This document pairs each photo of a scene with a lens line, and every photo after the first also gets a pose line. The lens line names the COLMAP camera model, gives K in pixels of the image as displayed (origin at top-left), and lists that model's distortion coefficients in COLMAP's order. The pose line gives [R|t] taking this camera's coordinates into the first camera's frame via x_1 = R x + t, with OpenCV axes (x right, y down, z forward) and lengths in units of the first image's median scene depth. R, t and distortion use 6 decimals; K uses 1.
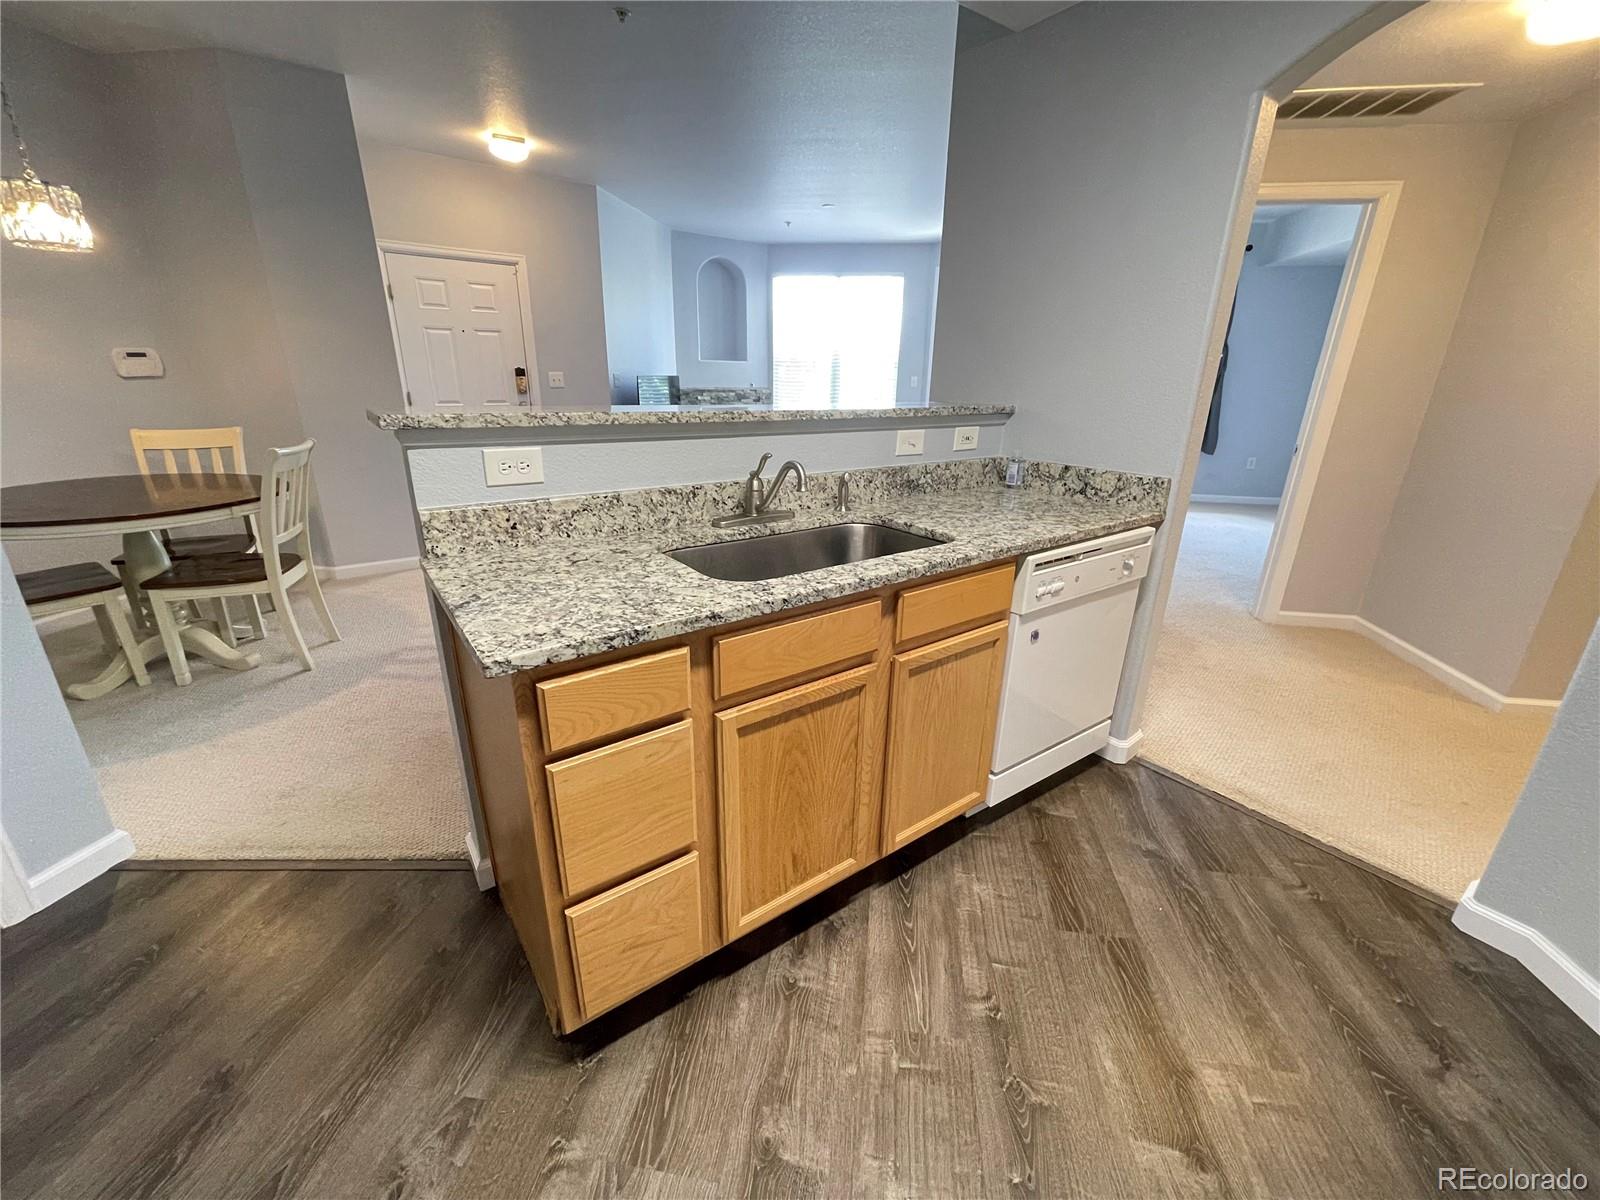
lens RADIAL K [[648.1, 0, 799.1], [0, 648.1, 605.3], [0, 0, 1]] dist [-0.005527, 0.000501]
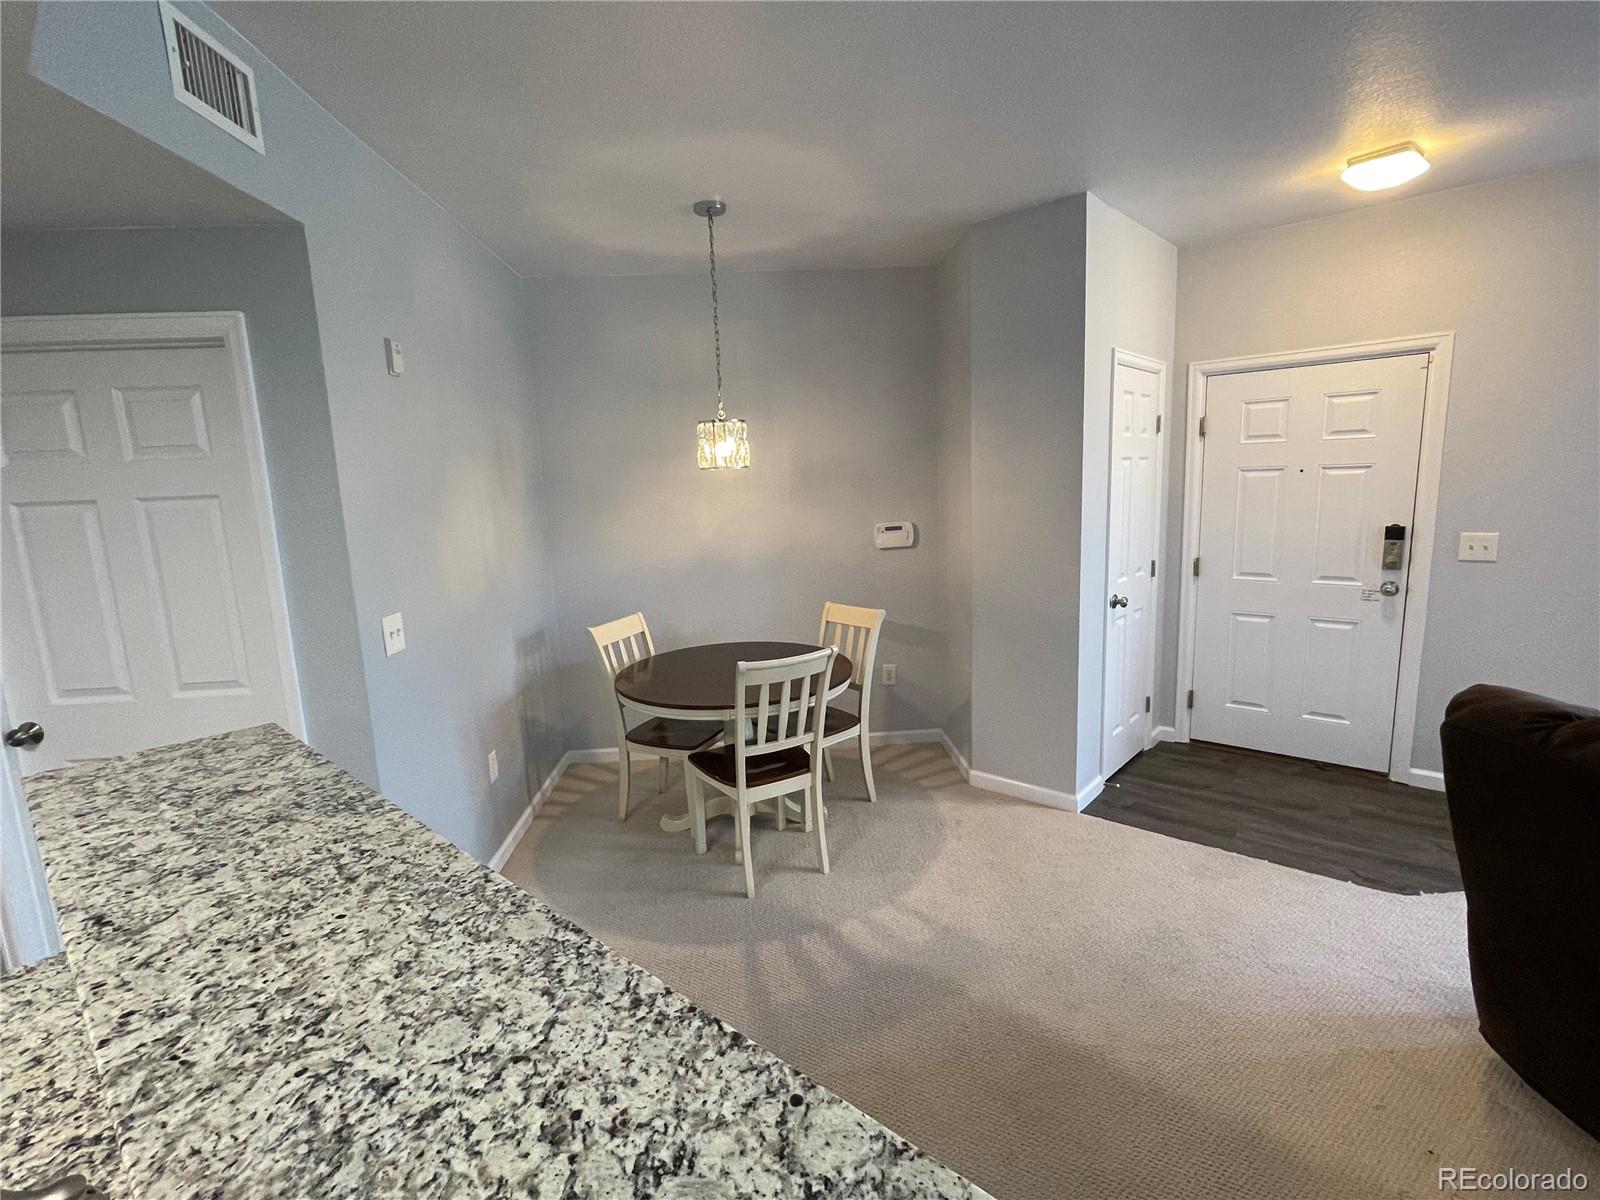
lens RADIAL K [[750.0, 0, 797.5], [0, 750.0, 605.7], [0, 0, 1]] dist [-0.001168, -0.000363]
pose [[0.203971, 0.135080, -0.969613, 0.330283], [-0.288482, 0.954750, 0.072324, -0.620778], [0.935507, 0.264964, 0.233709, 1.190332]]
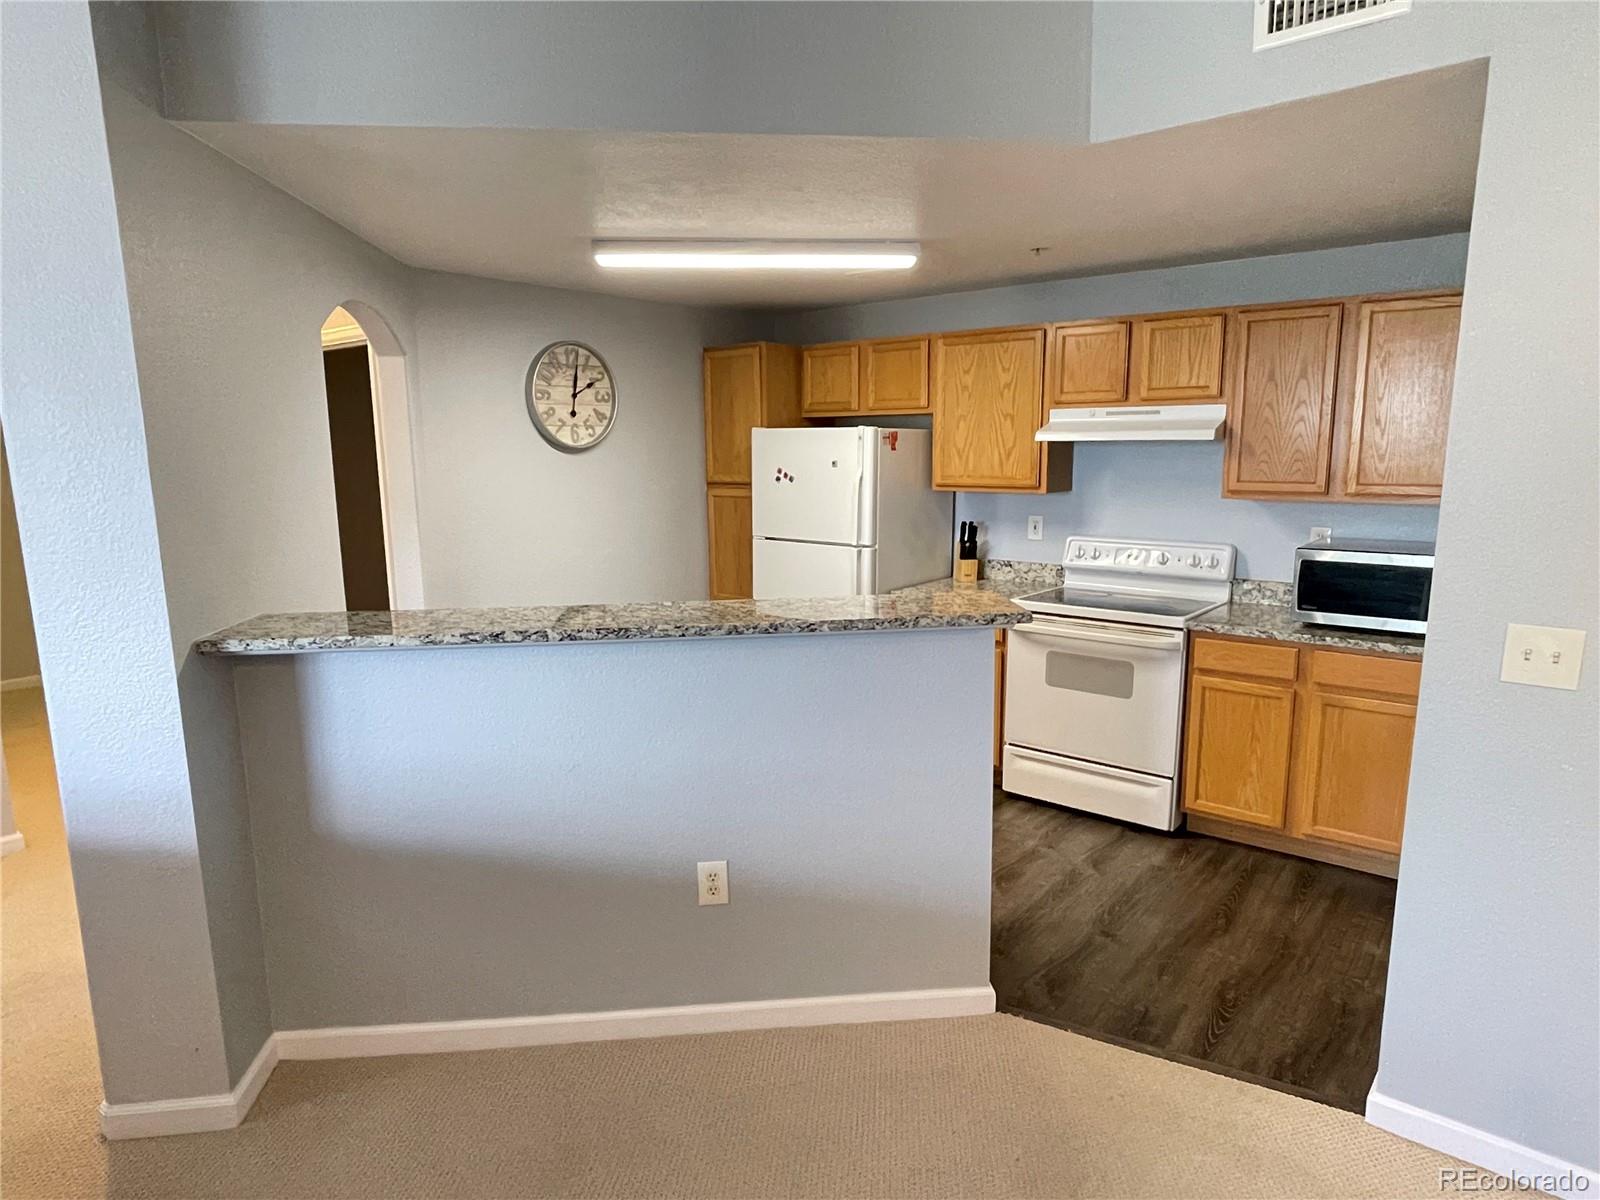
lens RADIAL K [[950.2, 0, 799.1], [0, 950.2, 605.8], [0, 0, 1]] dist [0.017128, -0.029098]
pose [[-0.862450, -0.094983, 0.497151, -0.979725], [0.166837, 0.873990, 0.456406, -0.966786], [-0.477855, 0.476570, -0.737926, 2.055753]]
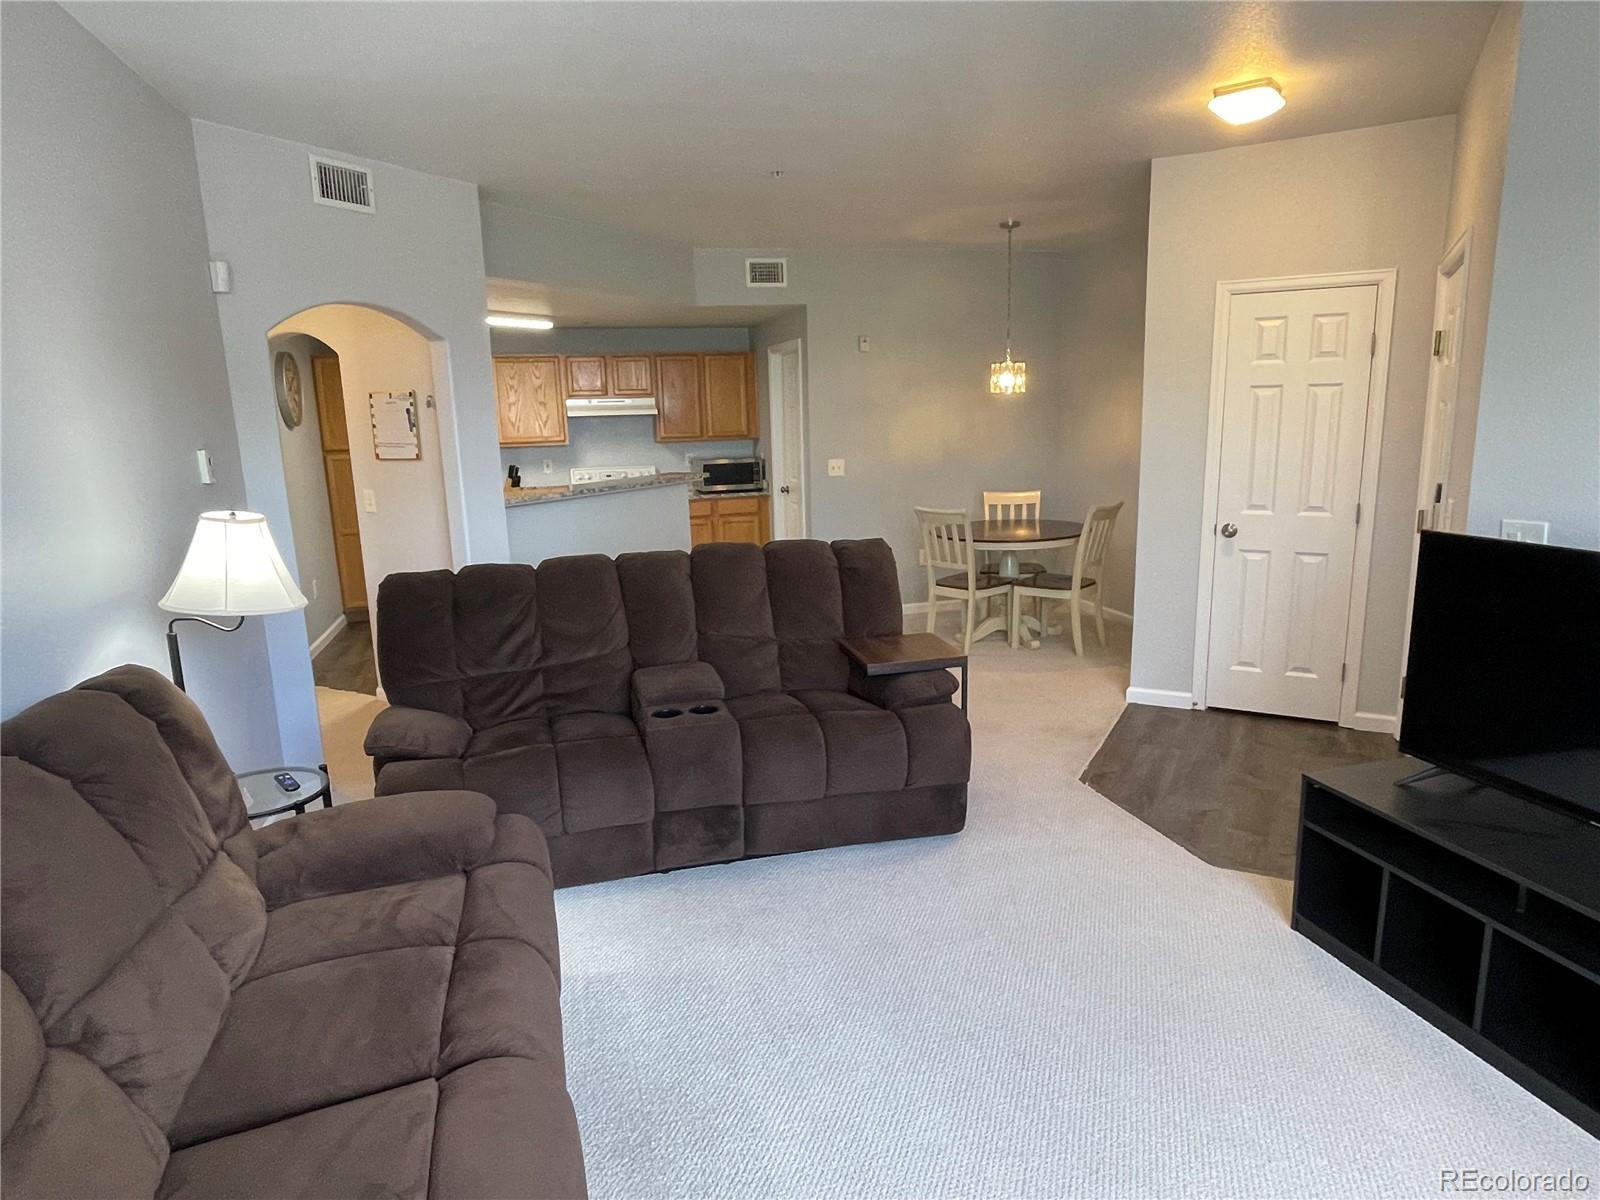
lens RADIAL K [[950.2, 0, 799.1], [0, 950.2, 605.8], [0, 0, 1]] dist [0.017128, -0.029098]
pose [[-0.914267, 0.090268, -0.394927, 0.661217], [-0.124359, 0.865254, 0.485664, -1.727520], [0.385552, 0.493139, -0.779848, 4.305604]]
